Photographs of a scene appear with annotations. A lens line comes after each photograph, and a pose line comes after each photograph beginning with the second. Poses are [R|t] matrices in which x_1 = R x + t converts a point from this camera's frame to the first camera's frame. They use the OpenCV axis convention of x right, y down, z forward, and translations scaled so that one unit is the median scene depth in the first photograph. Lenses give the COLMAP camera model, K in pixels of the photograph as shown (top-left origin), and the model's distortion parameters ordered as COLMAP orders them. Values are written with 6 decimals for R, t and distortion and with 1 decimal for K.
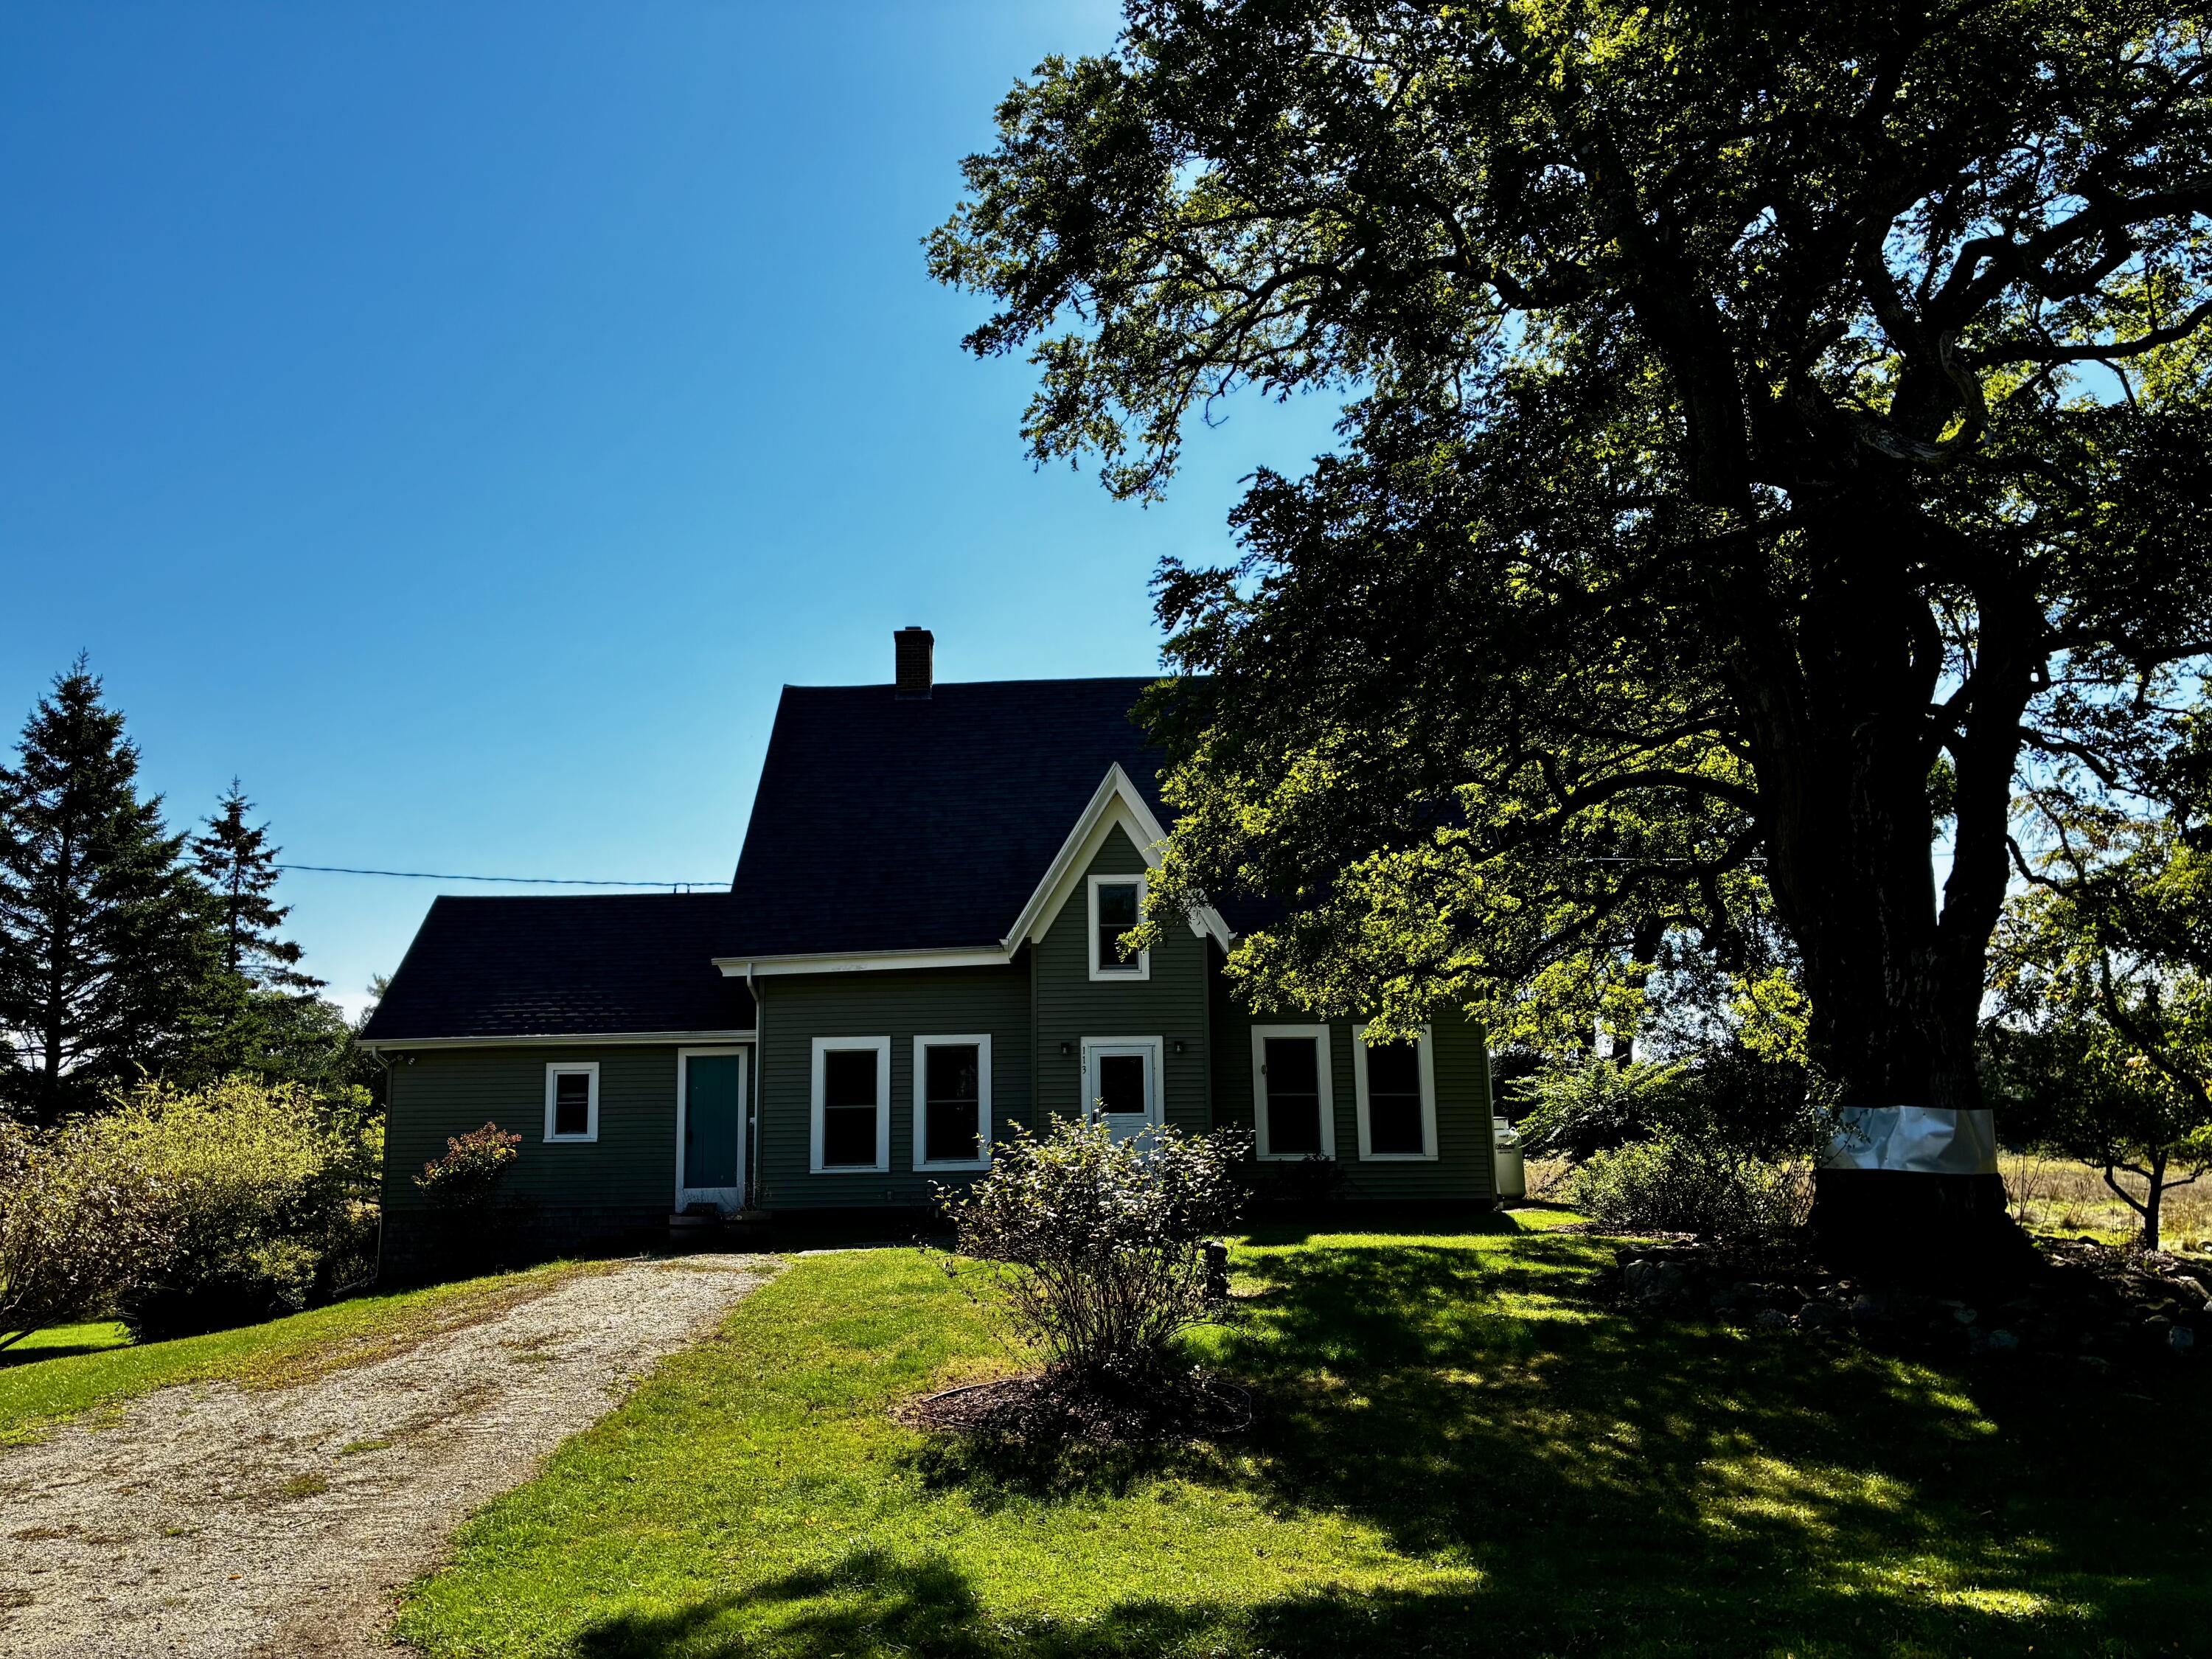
lens RADIAL K [[1699.2, 0, 1103.0], [0, 1699.2, 851.7], [0, 0, 1]] dist [0.036074, -0.039380]
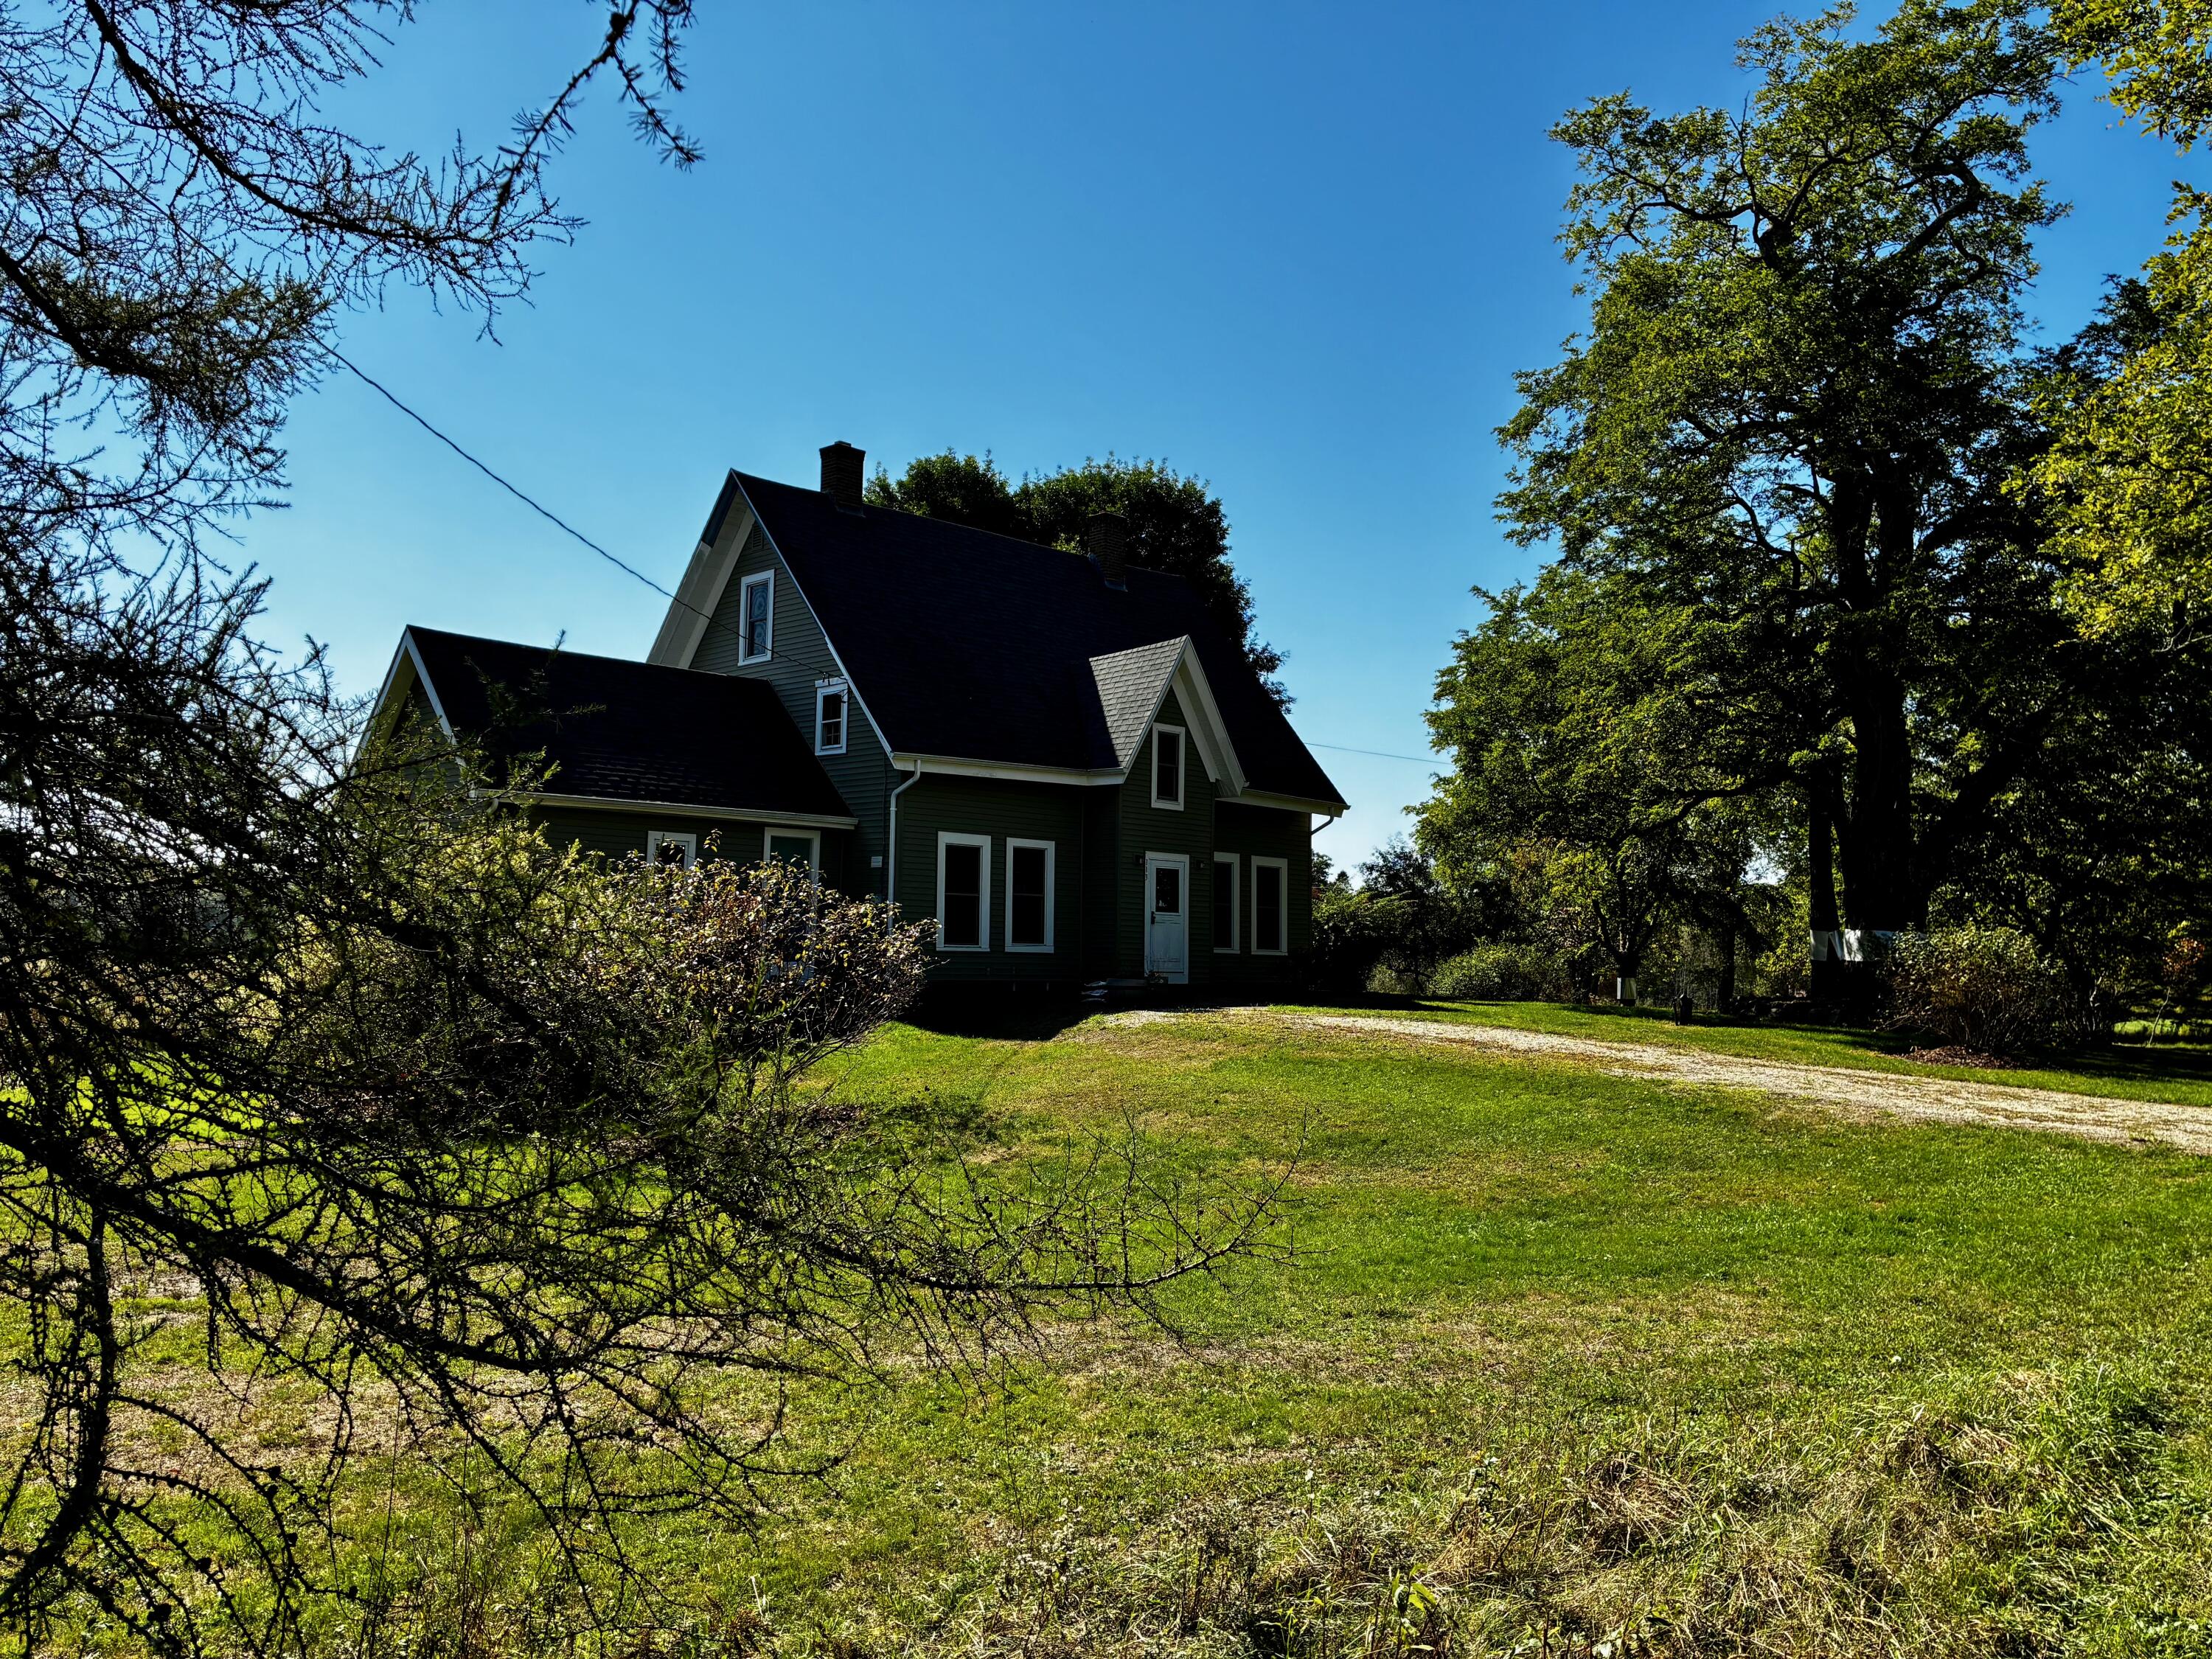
lens RADIAL K [[1699.2, 0, 1102.8], [0, 1699.2, 828.8], [0, 0, 1]] dist [0.036074, -0.039380]
pose [[0.716377, 0.084454, 0.692583, -0.829609], [-0.157846, 0.986528, 0.042971, 0.040164], [-0.679624, -0.140105, 0.720057, 0.112310]]
